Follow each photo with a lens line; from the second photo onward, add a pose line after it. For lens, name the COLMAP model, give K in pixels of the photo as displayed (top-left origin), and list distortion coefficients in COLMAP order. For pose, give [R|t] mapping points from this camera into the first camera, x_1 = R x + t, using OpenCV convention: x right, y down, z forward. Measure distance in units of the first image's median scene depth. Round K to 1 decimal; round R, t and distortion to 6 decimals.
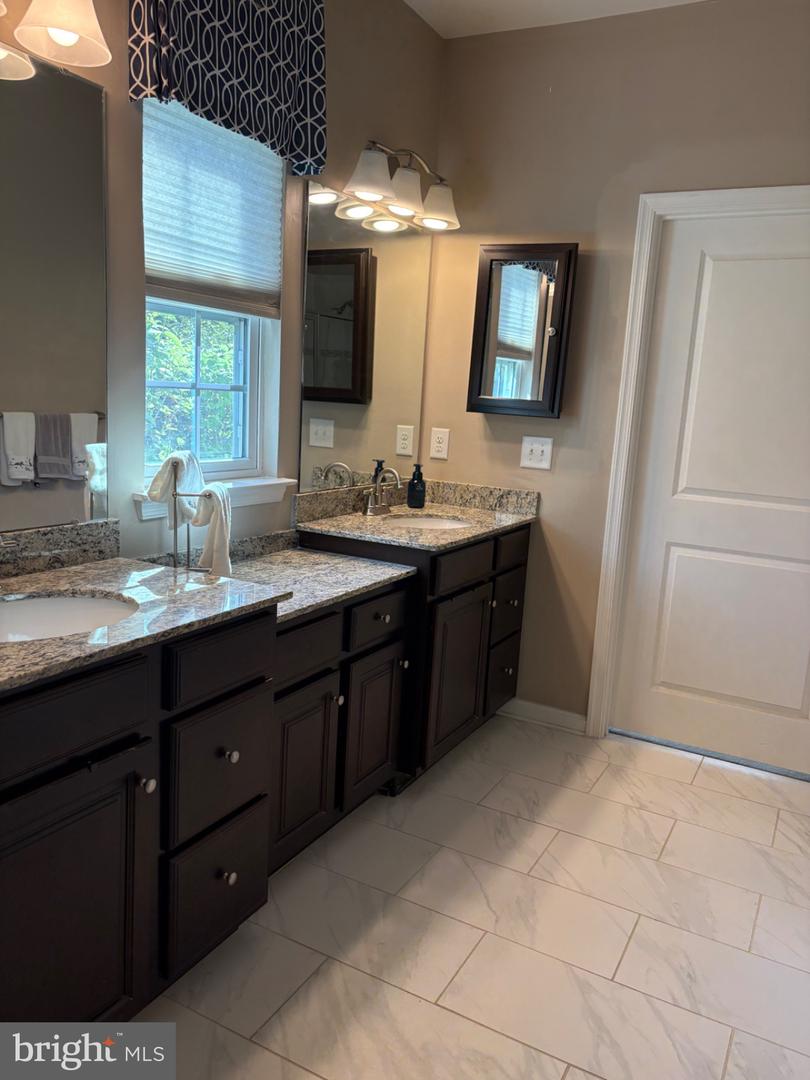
lens RADIAL K [[815.0, 0, 410.1], [0, 815.0, 548.2], [0, 0, 1]] dist [0.052283, -0.059398]
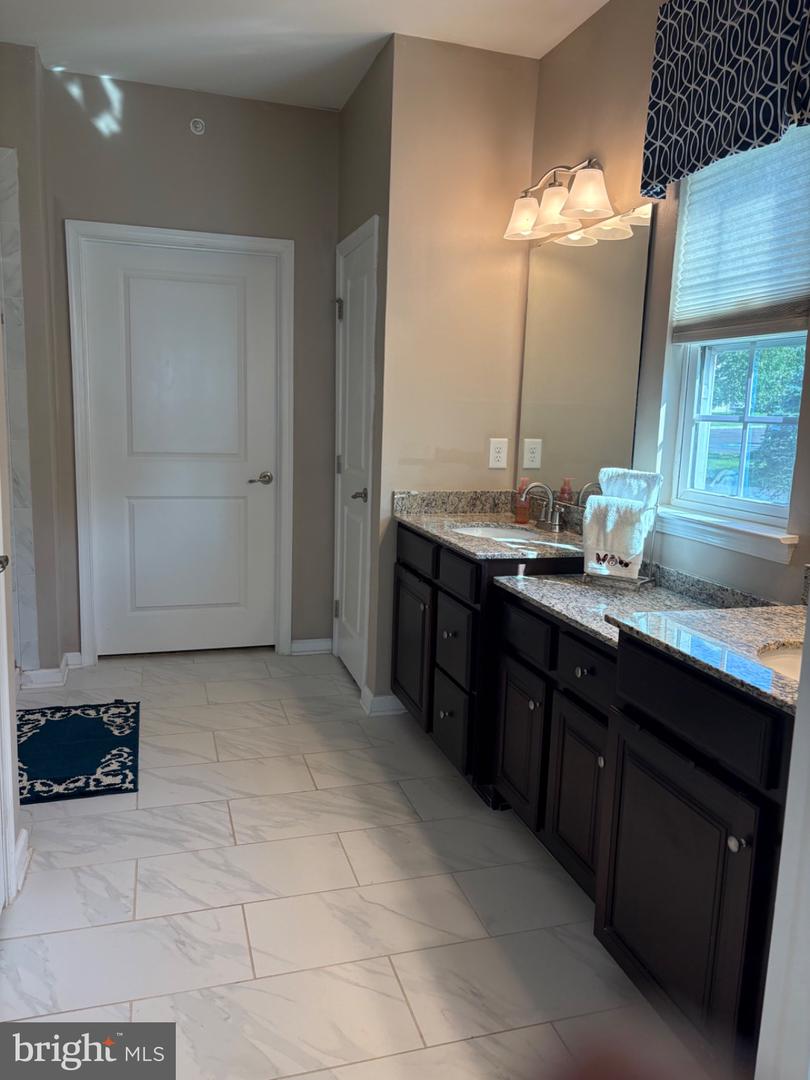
lens RADIAL K [[815.0, 0, 408.3], [0, 815.0, 537.4], [0, 0, 1]] dist [0.052283, -0.059398]
pose [[-0.699529, 0.027437, -0.714077, 0.782588], [-0.205243, 0.949447, 0.237542, -0.236578], [0.684496, 0.312727, -0.658534, 1.555952]]
